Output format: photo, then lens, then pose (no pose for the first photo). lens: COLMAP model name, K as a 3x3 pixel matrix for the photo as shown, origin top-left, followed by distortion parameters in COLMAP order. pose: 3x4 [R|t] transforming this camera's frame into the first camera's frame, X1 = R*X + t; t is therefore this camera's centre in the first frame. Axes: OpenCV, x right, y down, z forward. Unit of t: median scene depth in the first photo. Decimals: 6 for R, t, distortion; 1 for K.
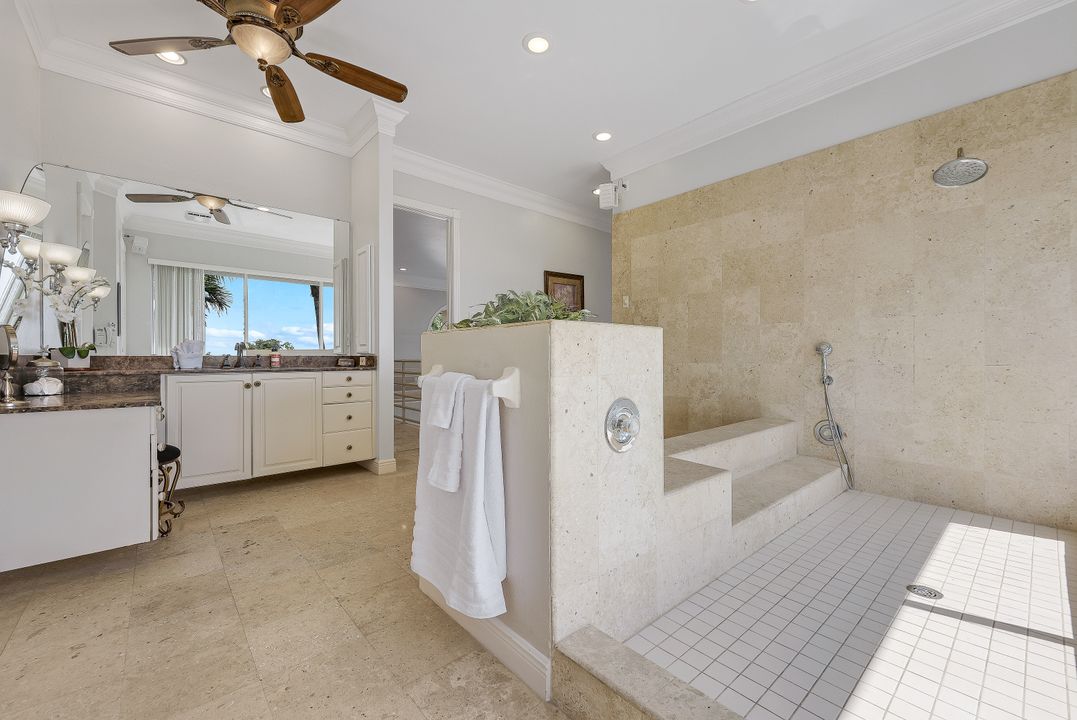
lens RADIAL K [[436.1, 0, 533.3], [0, 436.1, 357.1], [0, 0, 1]] dist [0.001776, -0.000765]
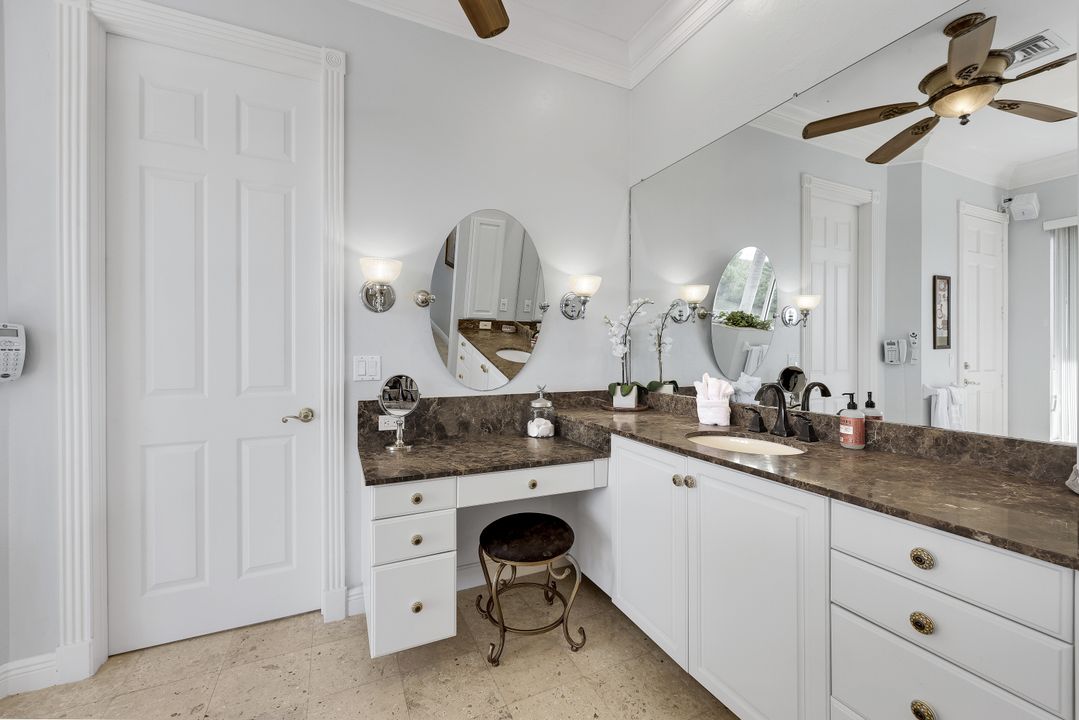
lens RADIAL K [[436.9, 0, 542.2], [0, 436.9, 350.8], [0, 0, 1]] dist [0.001776, -0.000765]
pose [[-0.266210, 0.002671, -0.963911, -0.134497], [-0.001720, 0.999993, 0.003246, -0.082245], [0.963913, 0.002522, -0.266204, 0.977033]]
